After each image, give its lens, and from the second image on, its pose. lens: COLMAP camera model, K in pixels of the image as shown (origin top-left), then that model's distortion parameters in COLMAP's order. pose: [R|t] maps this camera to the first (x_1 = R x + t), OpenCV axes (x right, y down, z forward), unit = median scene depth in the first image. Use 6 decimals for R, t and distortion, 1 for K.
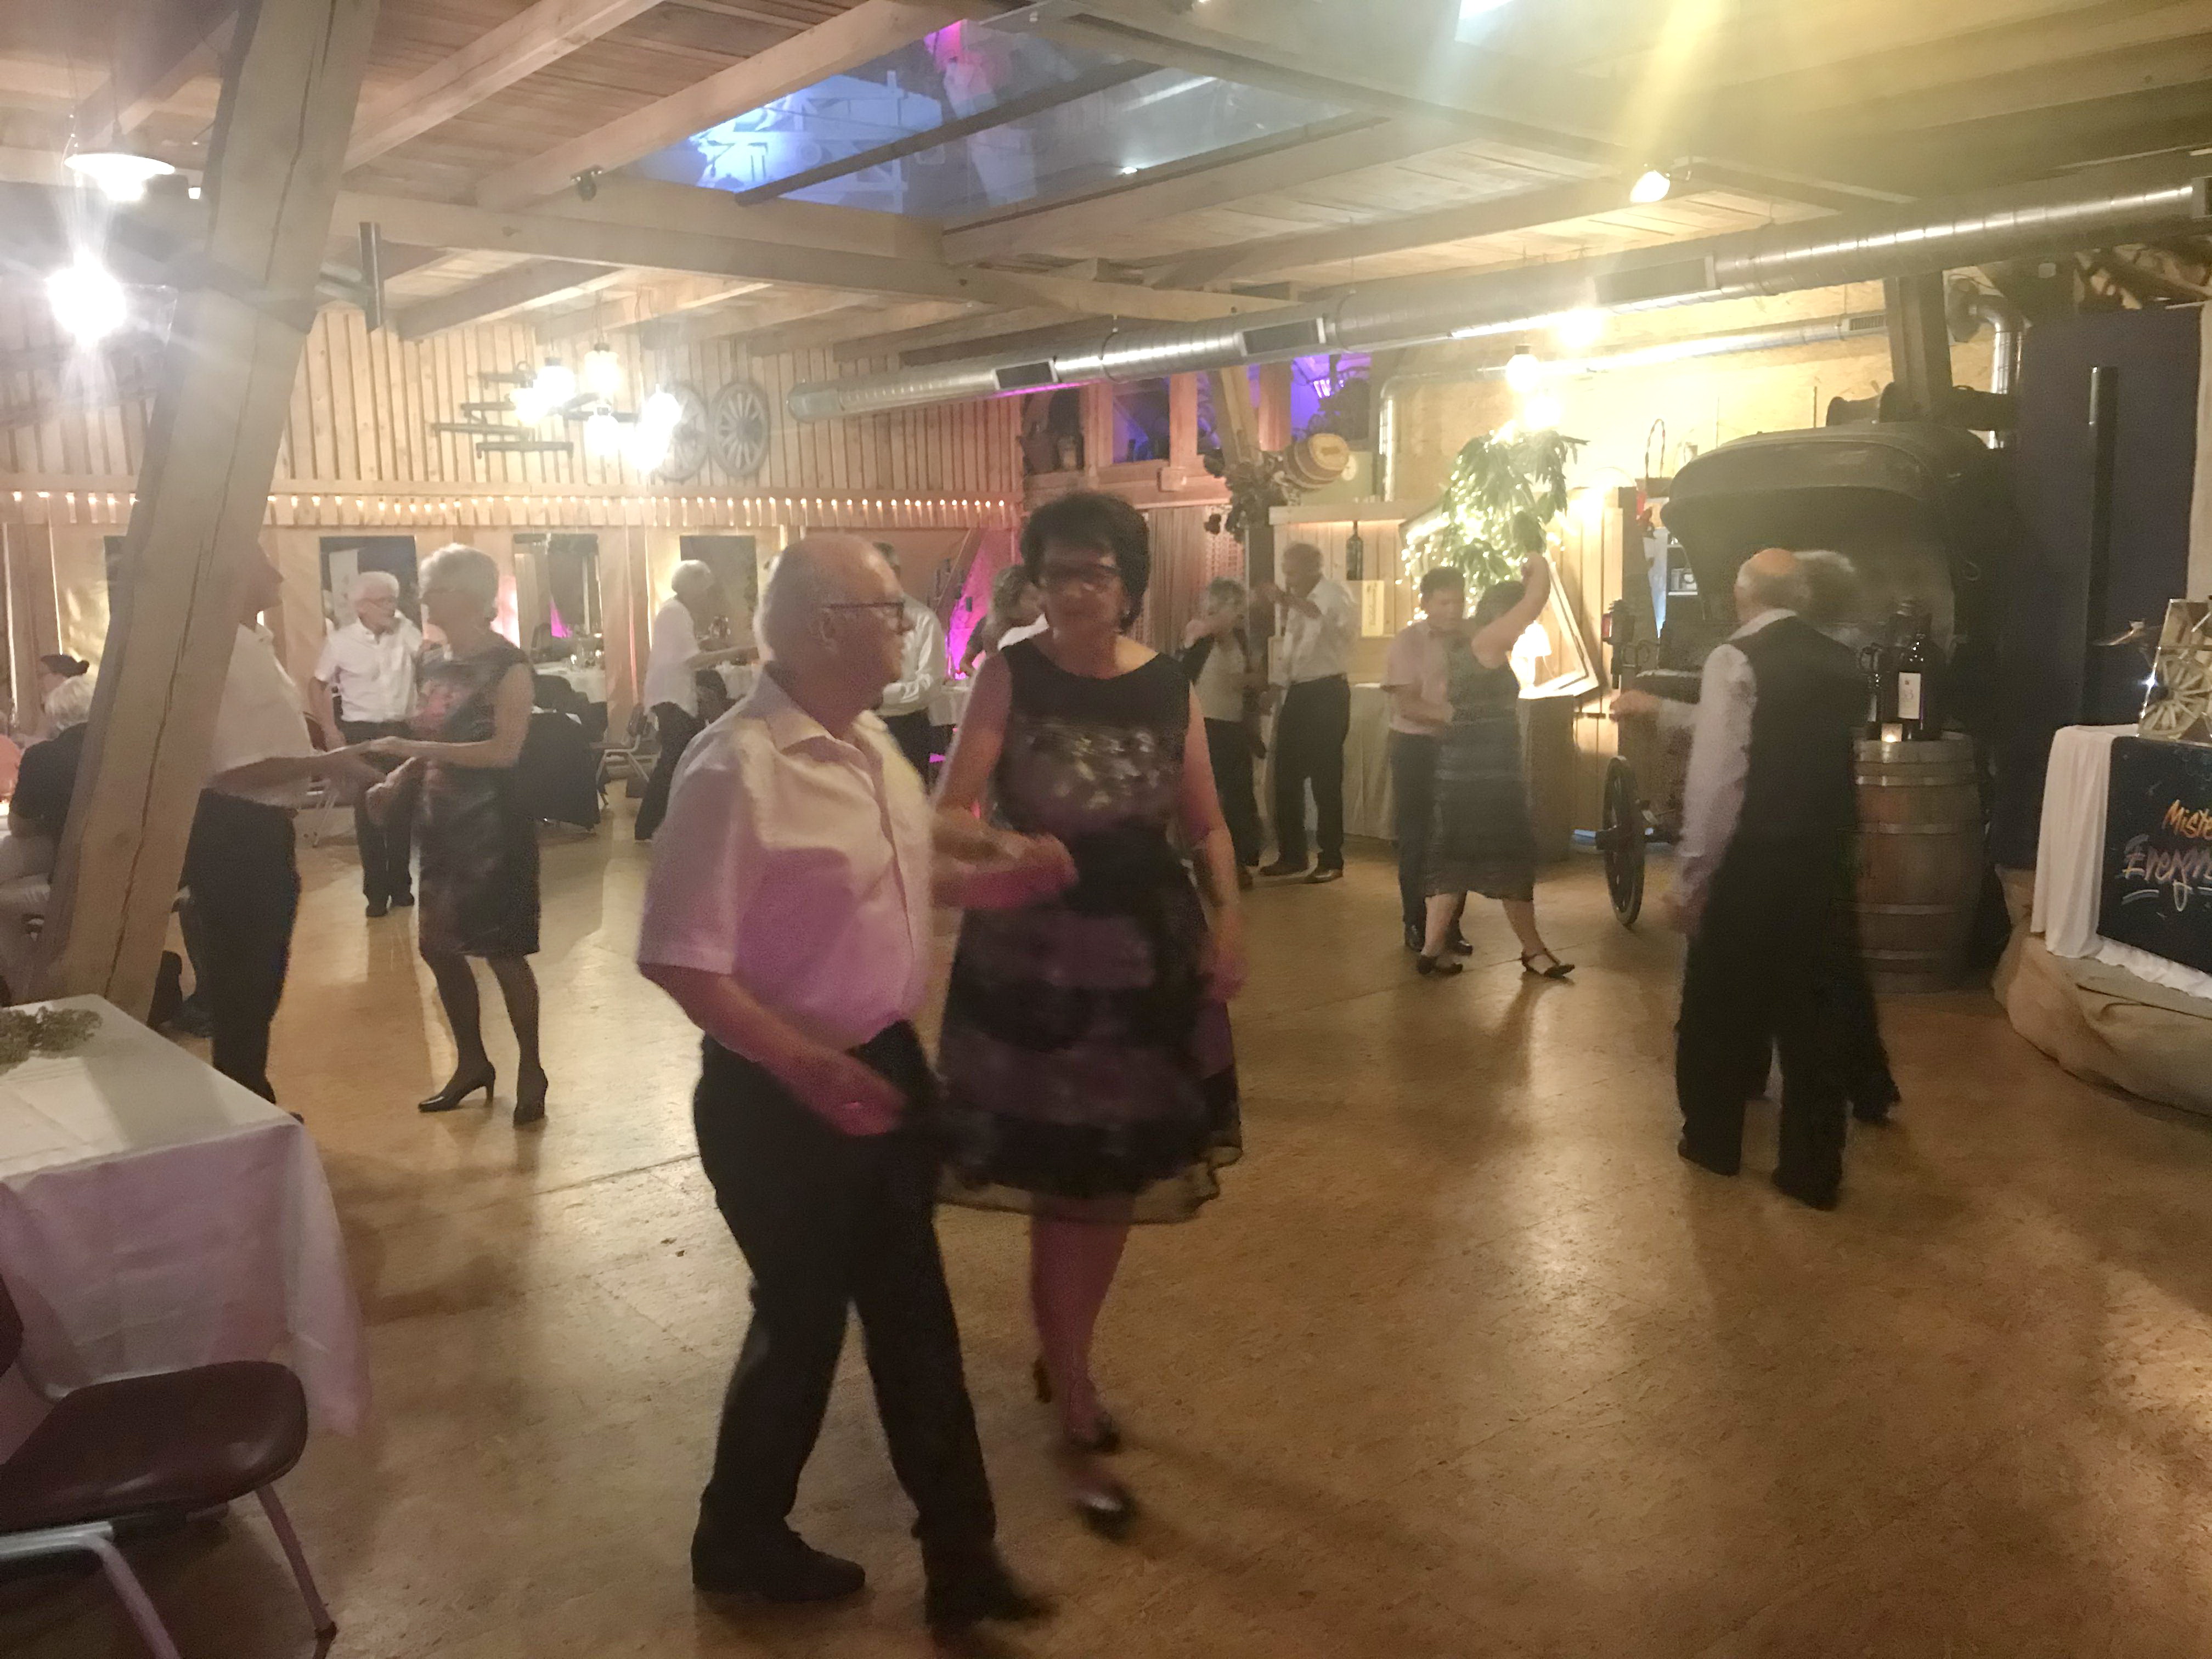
lens RADIAL K [[1819.1, 0, 1092.6], [0, 1819.1, 813.3], [0, 0, 1]] dist [0.038435, -0.035231]
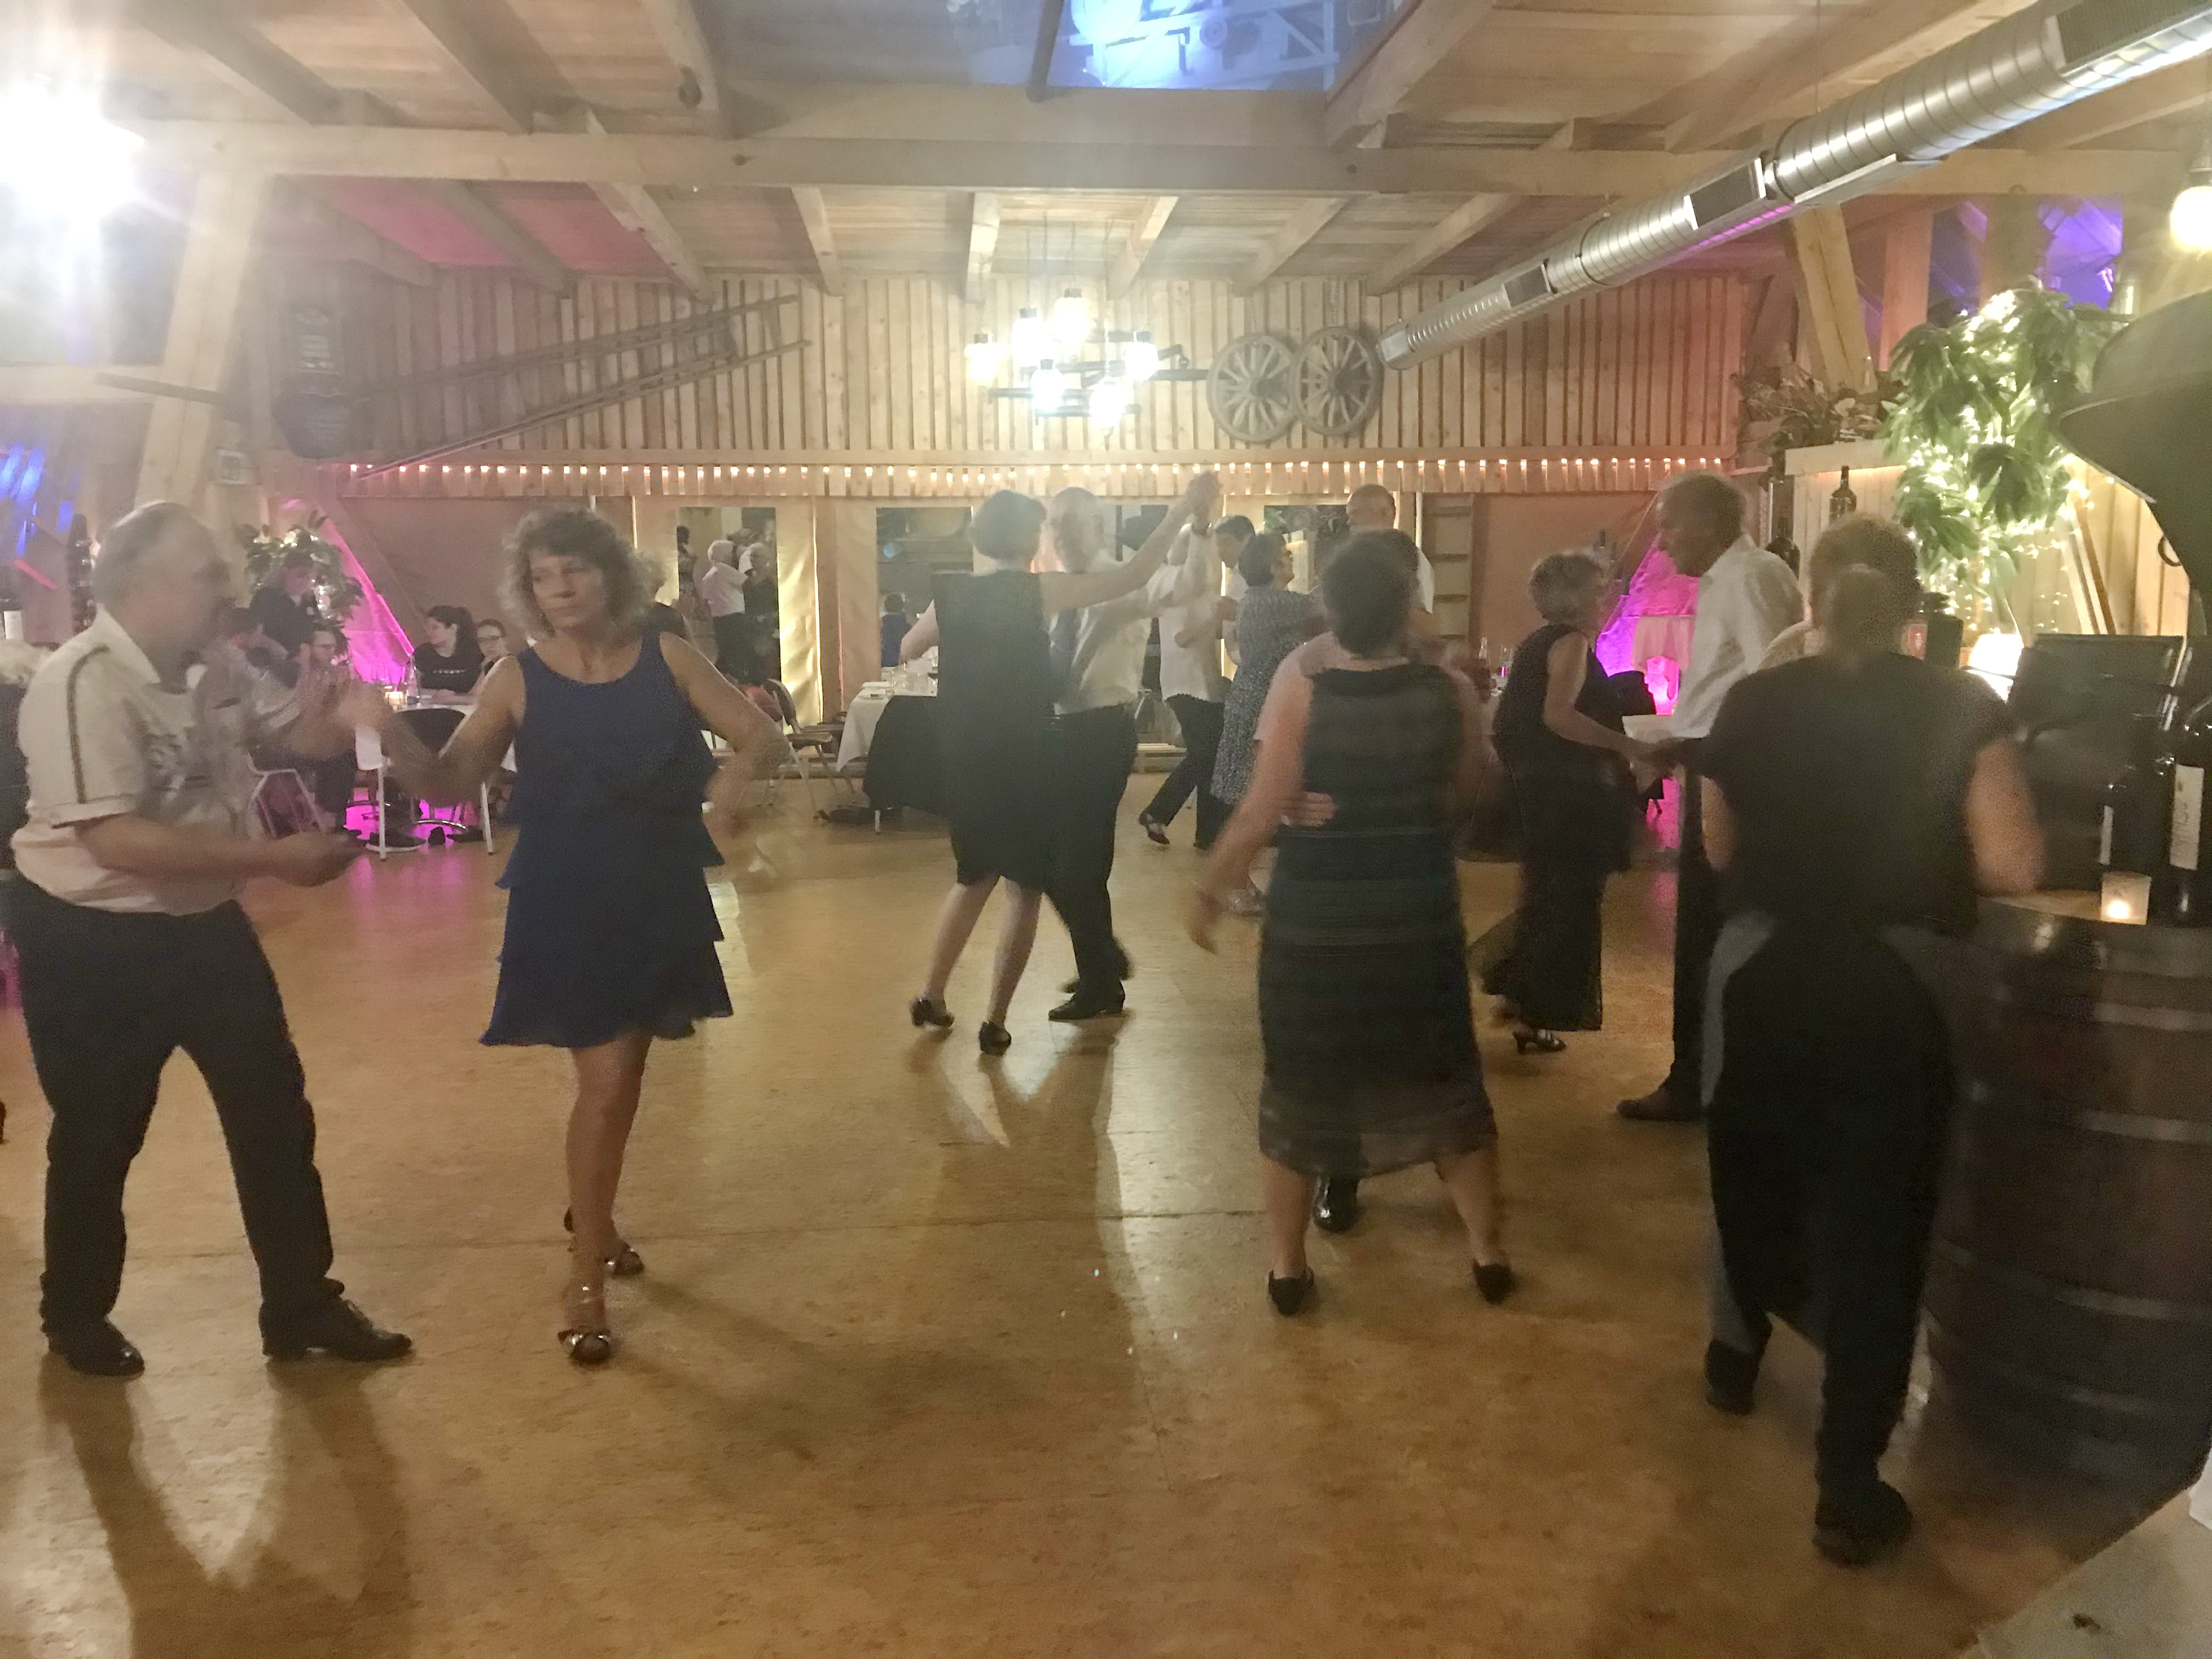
lens RADIAL K [[1819.1, 0, 1080.0], [0, 1819.1, 818.2], [0, 0, 1]] dist [0.038435, -0.035231]
pose [[0.816291, 0.090830, -0.570456, 0.245799], [-0.082982, 0.995756, 0.039805, -0.030394], [0.571650, 0.014845, 0.820363, 0.242932]]
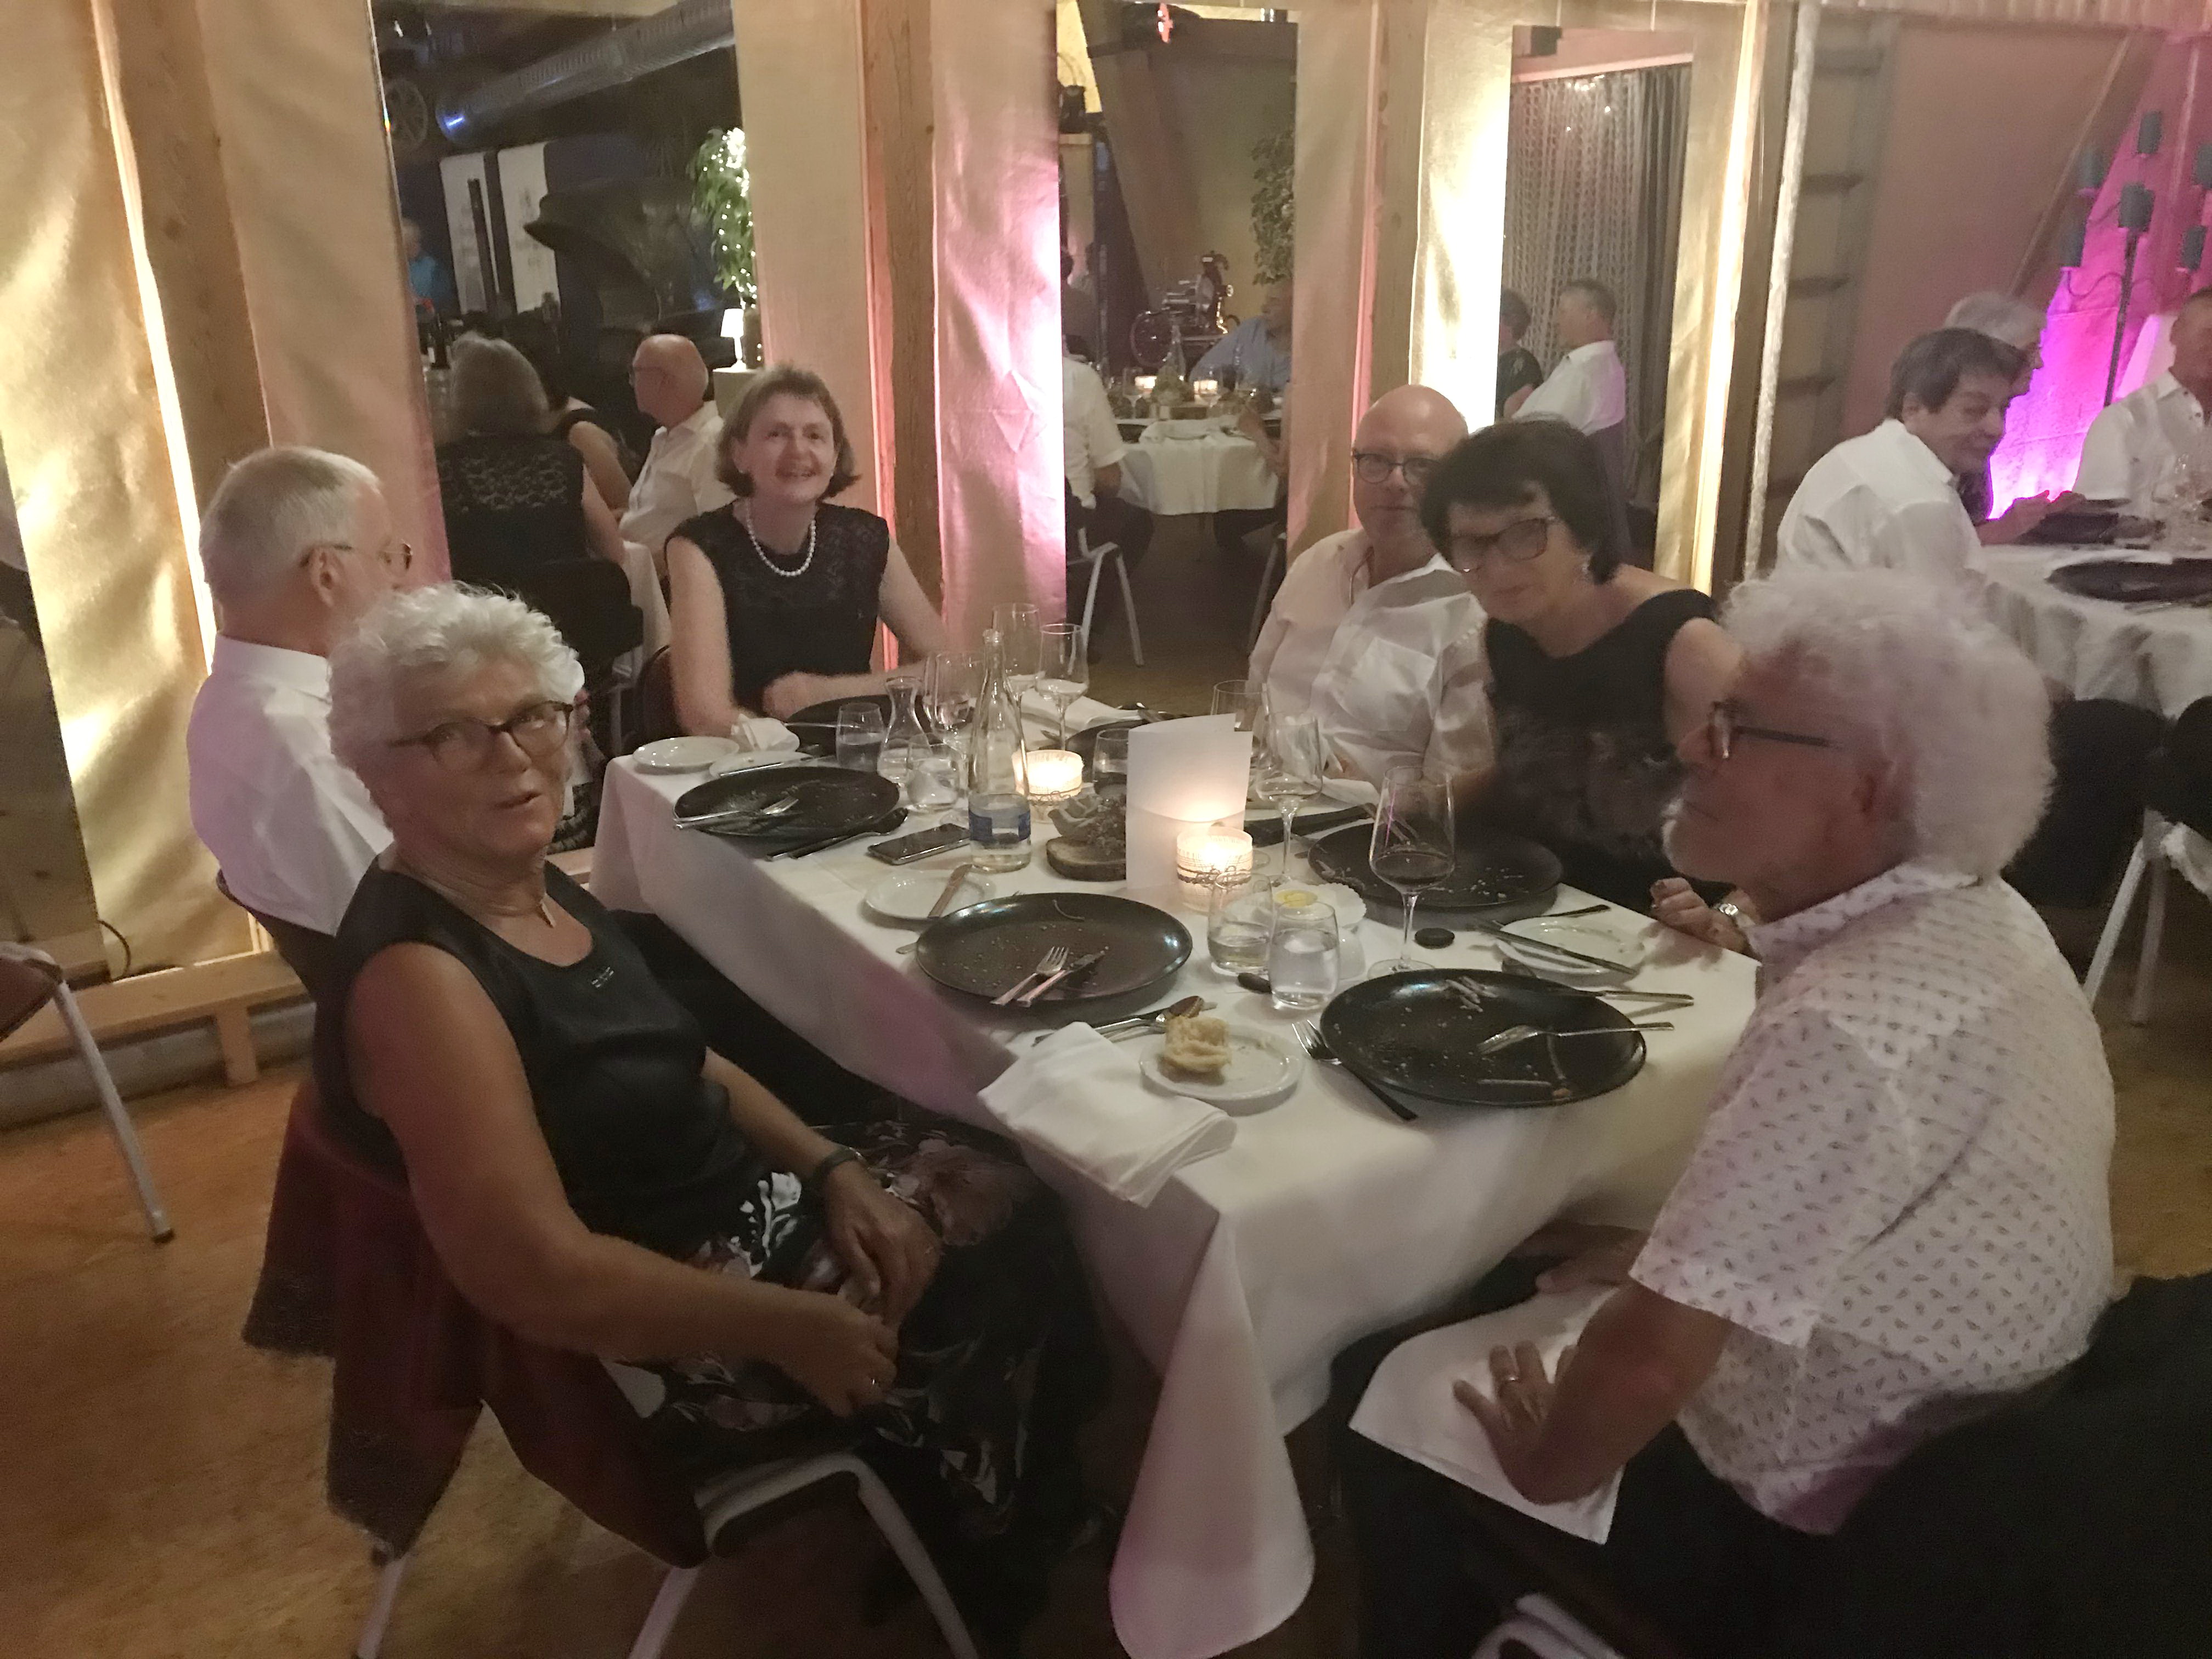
lens RADIAL K [[1819.1, 0, 1098.3], [0, 1819.1, 828.0], [0, 0, 1]] dist [0.038435, -0.035231]
pose [[0.994675, 0.035159, -0.096883, -0.289645], [-0.015568, 0.980483, 0.195987, -0.085715], [0.101883, -0.193435, 0.975809, 0.727891]]
